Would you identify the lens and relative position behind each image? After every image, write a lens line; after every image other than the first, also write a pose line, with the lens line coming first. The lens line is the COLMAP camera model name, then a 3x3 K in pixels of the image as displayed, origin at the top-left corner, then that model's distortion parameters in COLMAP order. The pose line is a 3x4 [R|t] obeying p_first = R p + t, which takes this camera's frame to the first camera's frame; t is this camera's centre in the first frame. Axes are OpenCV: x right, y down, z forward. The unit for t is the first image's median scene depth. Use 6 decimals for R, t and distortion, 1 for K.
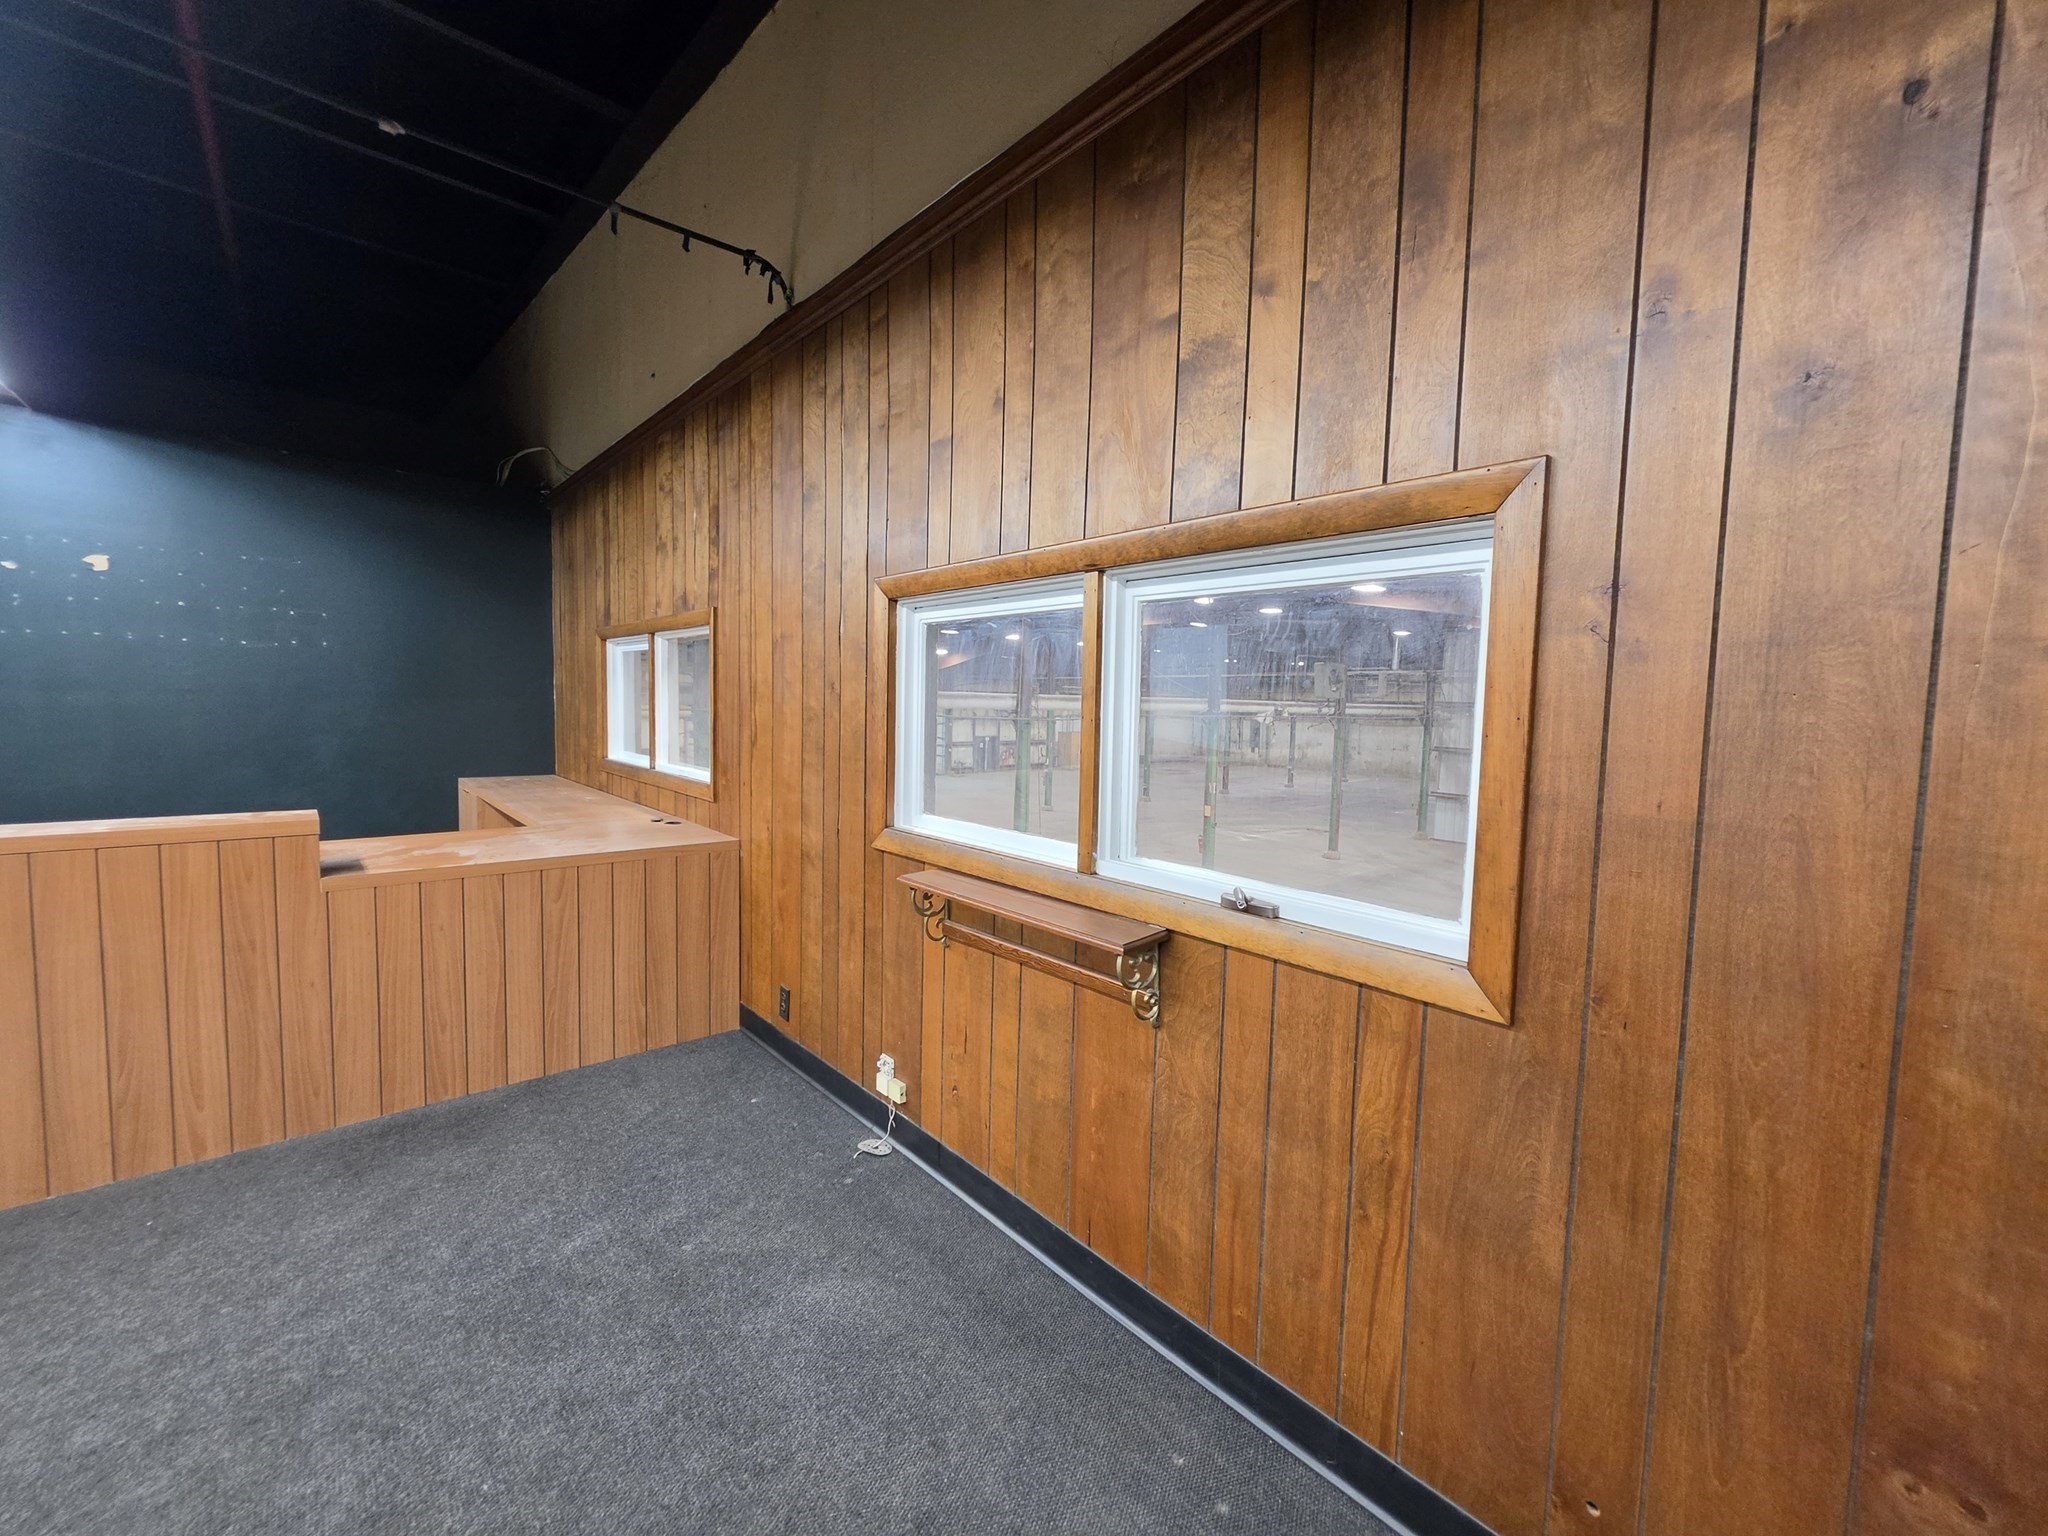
lens RADIAL K [[812.5, 0, 1024.0], [0, 812.5, 768.0], [0, 0, 1]] dist [-0.000376, -0.000148]
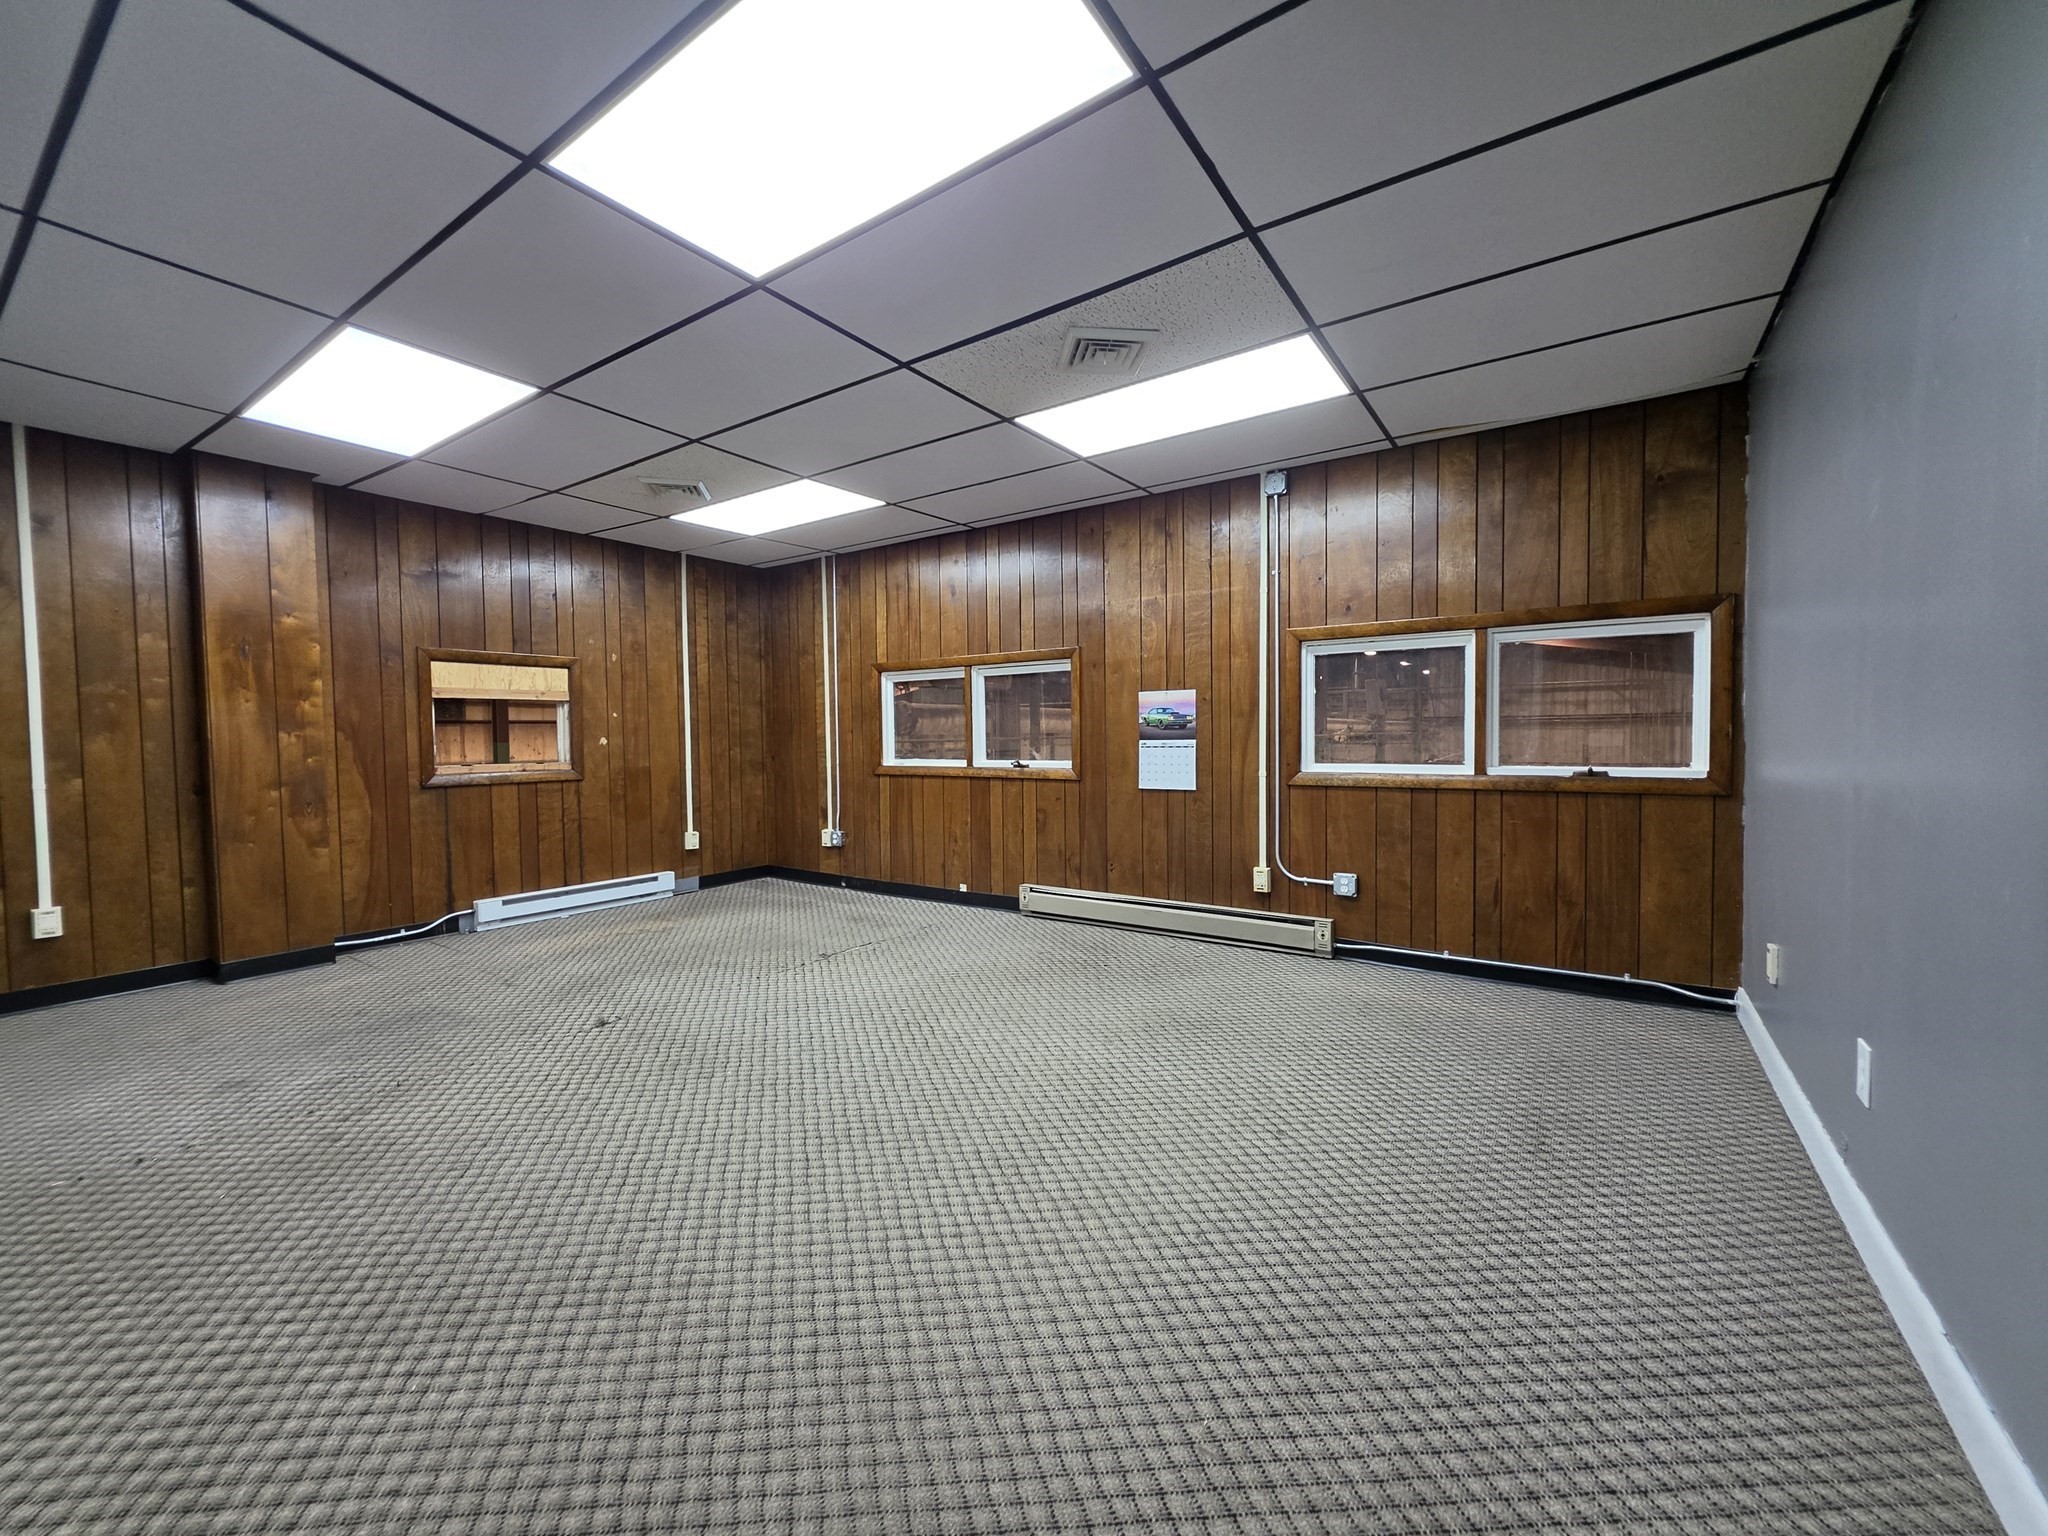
lens RADIAL K [[821.4, 0, 1024.0], [0, 821.4, 768.0], [0, 0, 1]] dist [0.001914, -0.000391]
pose [[0.974946, -0.041140, 0.218603, -0.284970], [0.049754, 0.998181, -0.034045, 0.184077], [-0.216805, 0.044068, 0.975220, -1.456283]]
